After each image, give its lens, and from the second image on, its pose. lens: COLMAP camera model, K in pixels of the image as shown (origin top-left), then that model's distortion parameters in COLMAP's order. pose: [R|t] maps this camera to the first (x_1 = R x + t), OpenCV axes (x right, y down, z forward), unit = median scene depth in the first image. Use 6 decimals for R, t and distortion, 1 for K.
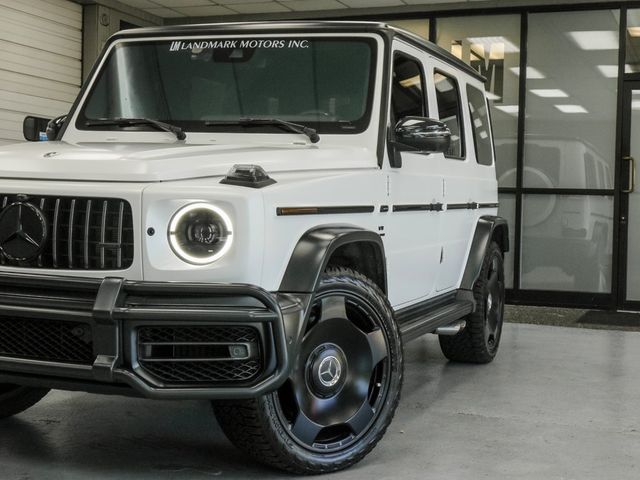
lens RADIAL K [[1079.8, 0, 320.0], [0, 1079.8, 240.0], [0, 0, 1]] dist [-0.034357, -0.071340]
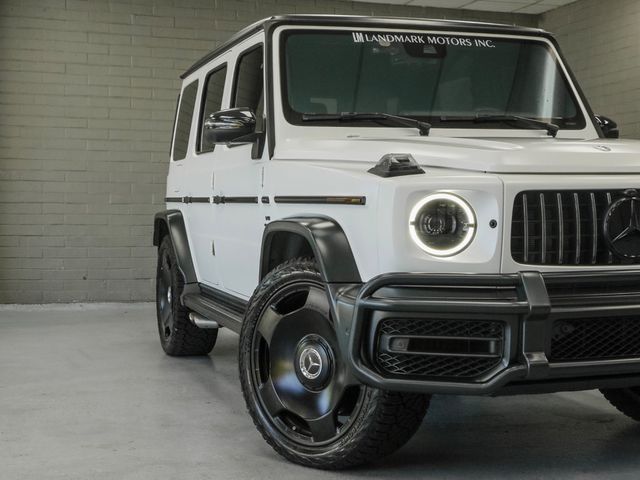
lens RADIAL K [[982.7, 0, 370.6], [0, 982.7, 239.9], [0, 0, 1]] dist [0.041839, 0.026479]
pose [[0.753924, -0.073827, 0.652800, -0.810650], [0.066322, 0.997142, 0.036174, -0.034903], [-0.653605, 0.016023, 0.756666, 0.376013]]
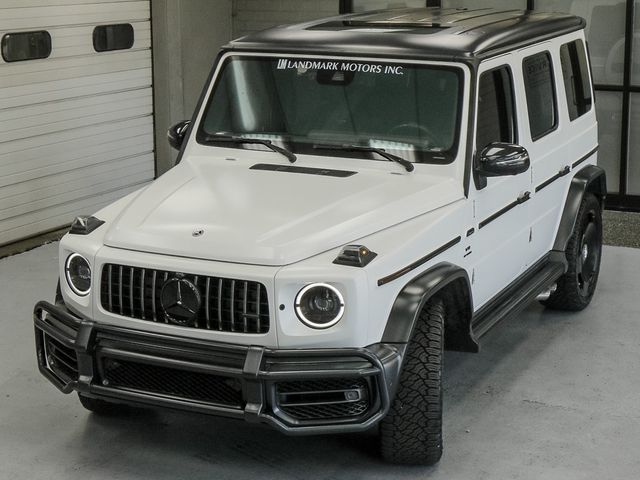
lens RADIAL K [[1387.2, 0, 343.4], [0, 1387.2, 239.6], [0, 0, 1]] dist [-0.003382, 0.059944]
pose [[0.997226, -0.018770, -0.072027, 0.030123], [0.031534, 0.983086, 0.180407, -0.292224], [0.067423, -0.182178, 0.980951, -0.473445]]
